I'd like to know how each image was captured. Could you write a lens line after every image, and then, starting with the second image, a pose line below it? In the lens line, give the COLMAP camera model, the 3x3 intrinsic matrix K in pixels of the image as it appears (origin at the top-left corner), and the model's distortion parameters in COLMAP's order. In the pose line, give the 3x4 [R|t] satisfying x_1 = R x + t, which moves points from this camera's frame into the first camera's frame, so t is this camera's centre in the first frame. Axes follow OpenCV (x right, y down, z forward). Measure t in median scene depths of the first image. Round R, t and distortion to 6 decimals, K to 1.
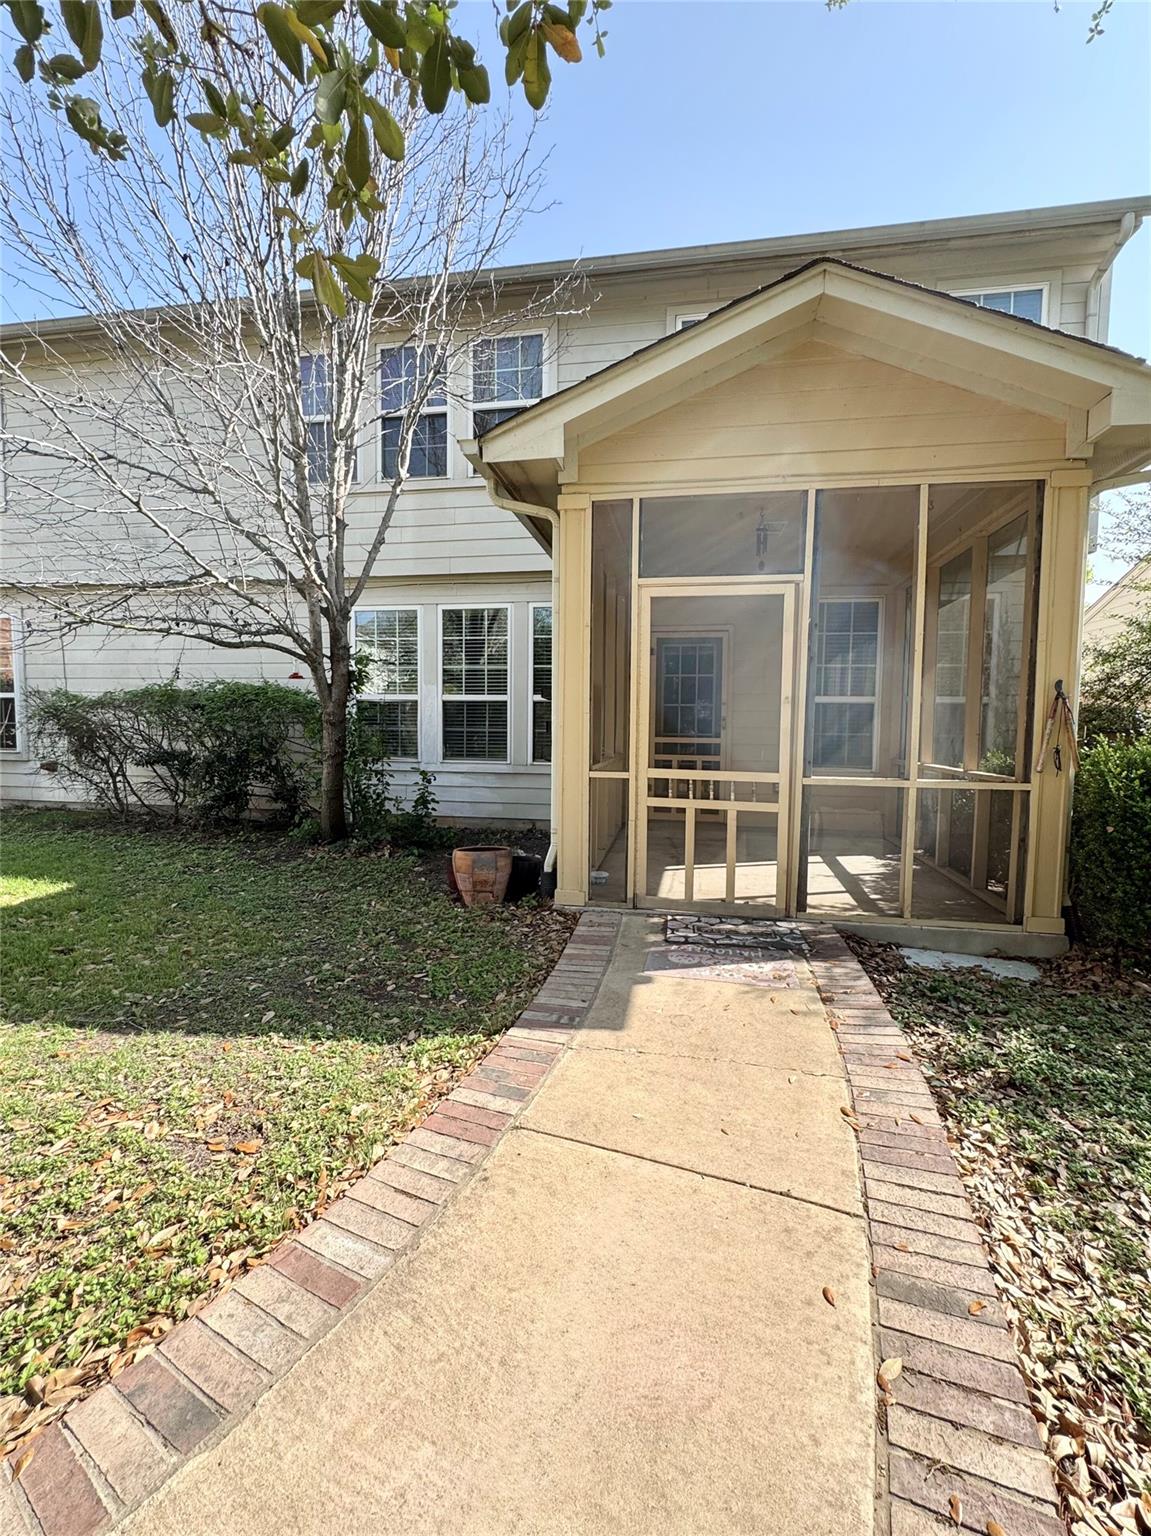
lens RADIAL K [[614.5, 0, 577.6], [0, 614.5, 765.4], [0, 0, 1]] dist [-0.001652, 0.000096]
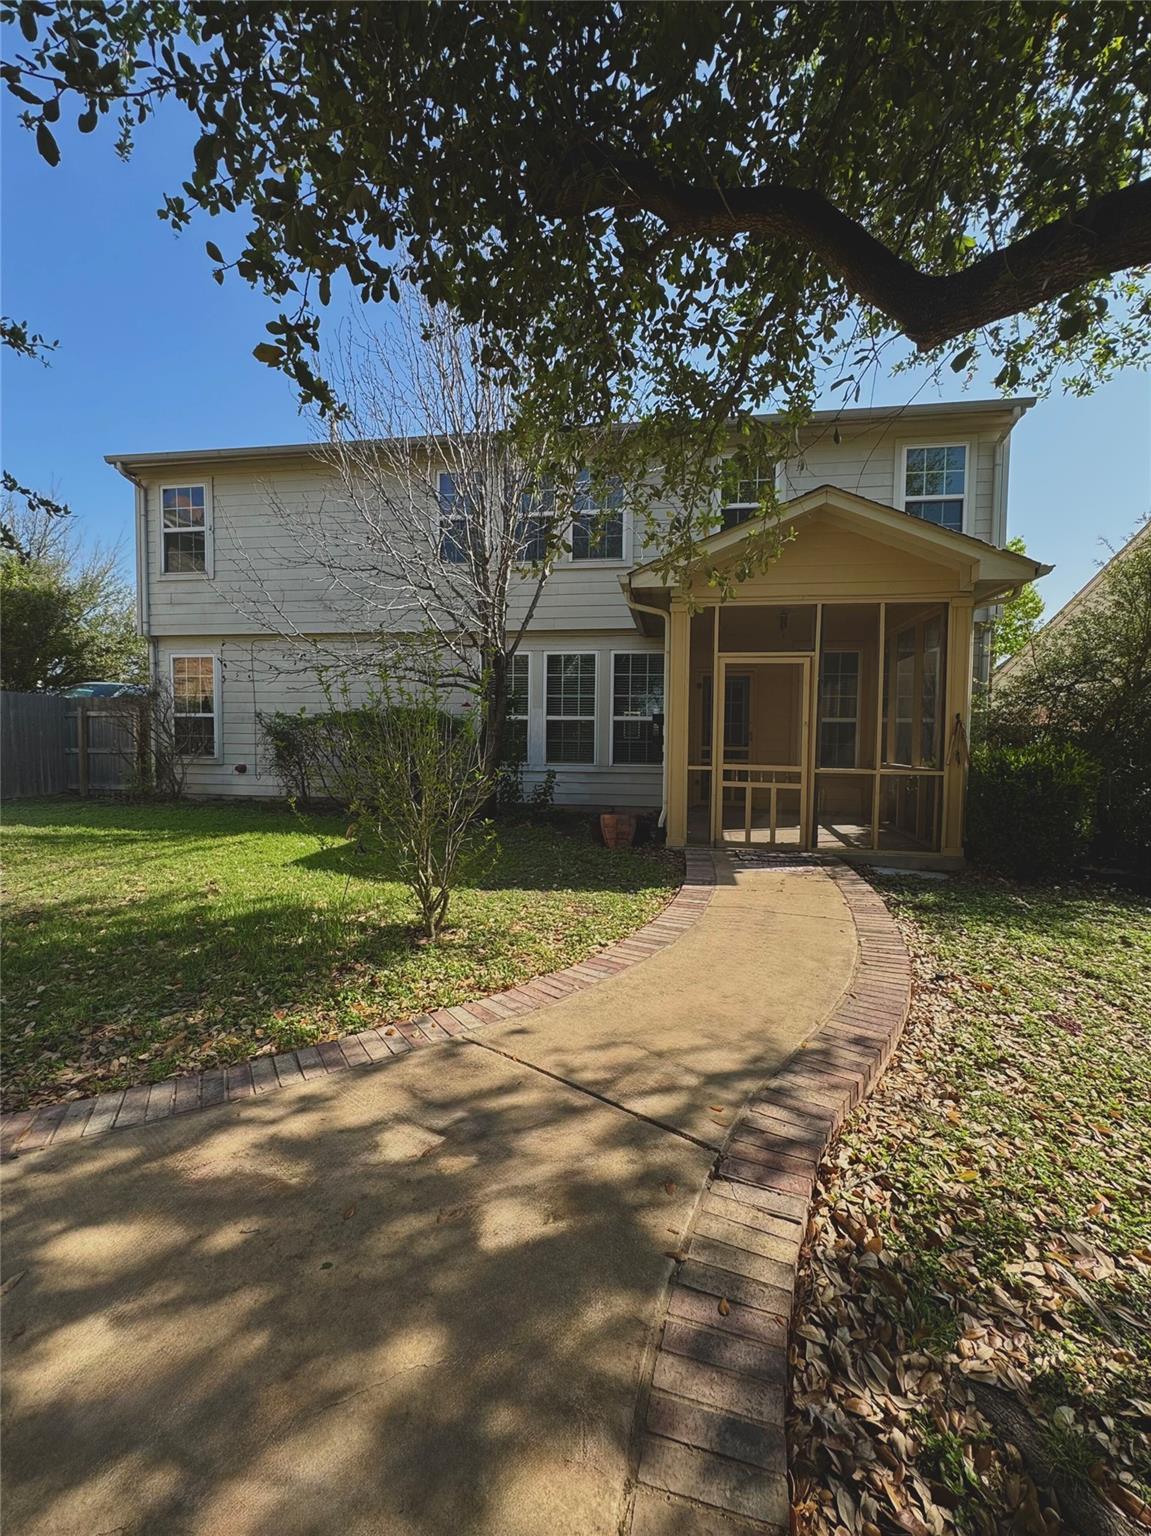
lens RADIAL K [[615.9, 0, 575.5], [0, 615.9, 768.0], [0, 0, 1]] dist [0.000654, 0.000039]
pose [[0.999779, -0.001713, 0.020956, -0.332345], [0.002016, 0.999893, -0.014467, 0.039890], [-0.020929, 0.014506, 0.999676, -0.695171]]
